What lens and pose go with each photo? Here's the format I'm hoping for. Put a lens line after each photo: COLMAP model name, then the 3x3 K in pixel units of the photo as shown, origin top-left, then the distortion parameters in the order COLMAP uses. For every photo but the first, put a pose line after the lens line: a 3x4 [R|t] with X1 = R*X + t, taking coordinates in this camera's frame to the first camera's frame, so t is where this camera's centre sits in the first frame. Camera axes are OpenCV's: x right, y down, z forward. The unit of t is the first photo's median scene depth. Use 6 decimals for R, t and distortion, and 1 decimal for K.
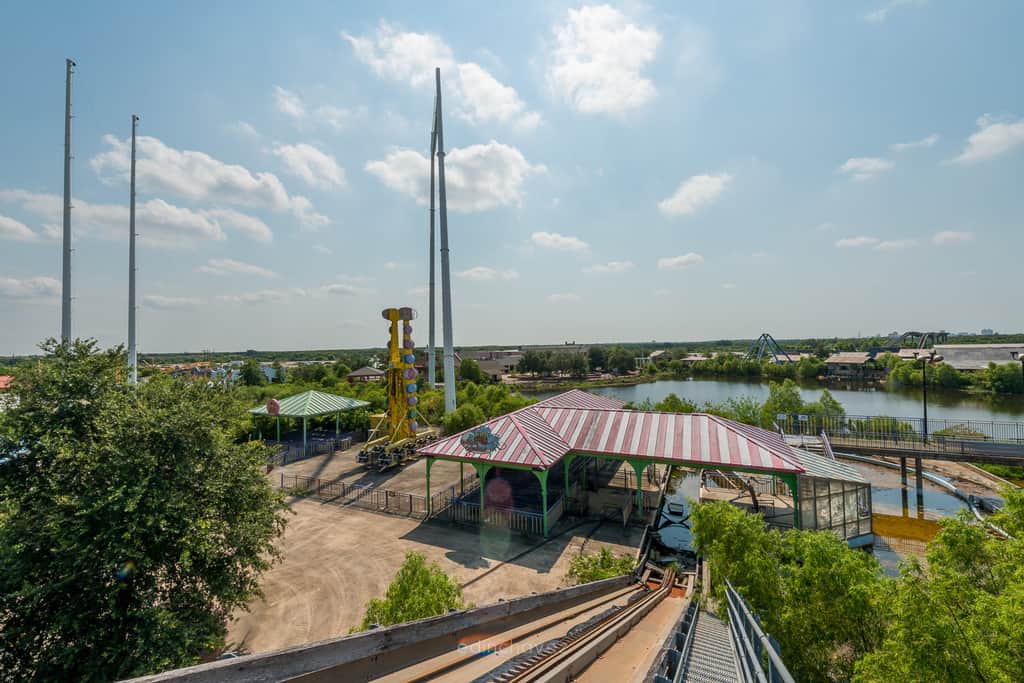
lens RADIAL K [[405.4, 0, 511.0], [0, 405.4, 337.1], [0, 0, 1]] dist [0.007162, -0.000726]
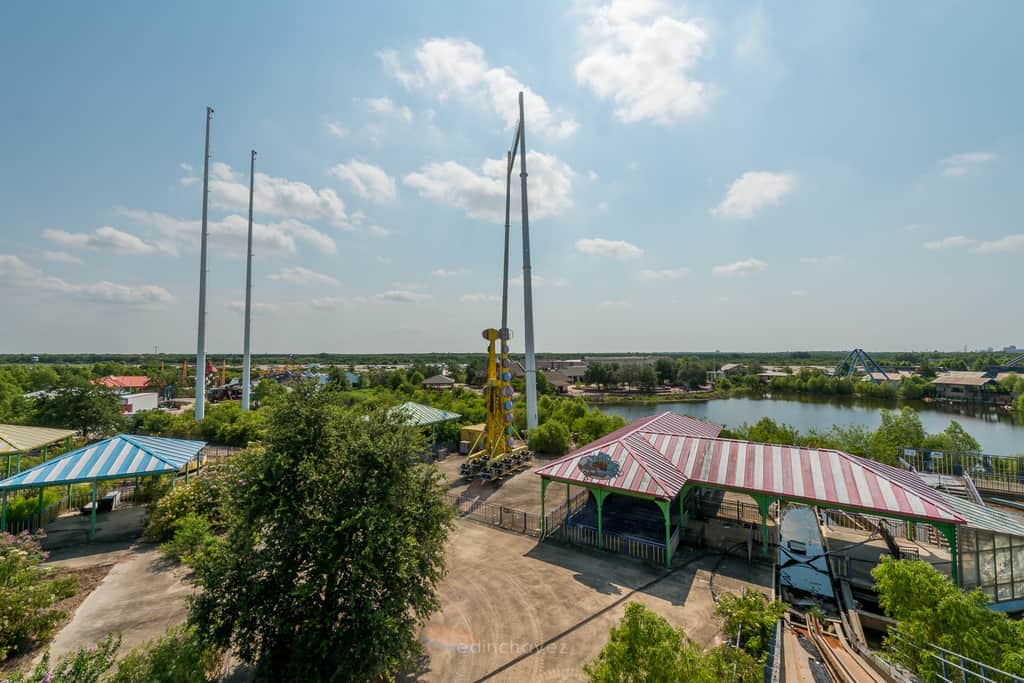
lens RADIAL K [[404.8, 0, 506.7], [0, 404.8, 336.4], [0, 0, 1]] dist [0.002706, -0.000616]
pose [[0.990800, 0.013387, -0.134669, -0.134688], [-0.015468, 0.999776, -0.014418, -0.044229], [0.134445, 0.016368, 0.990786, -0.045296]]
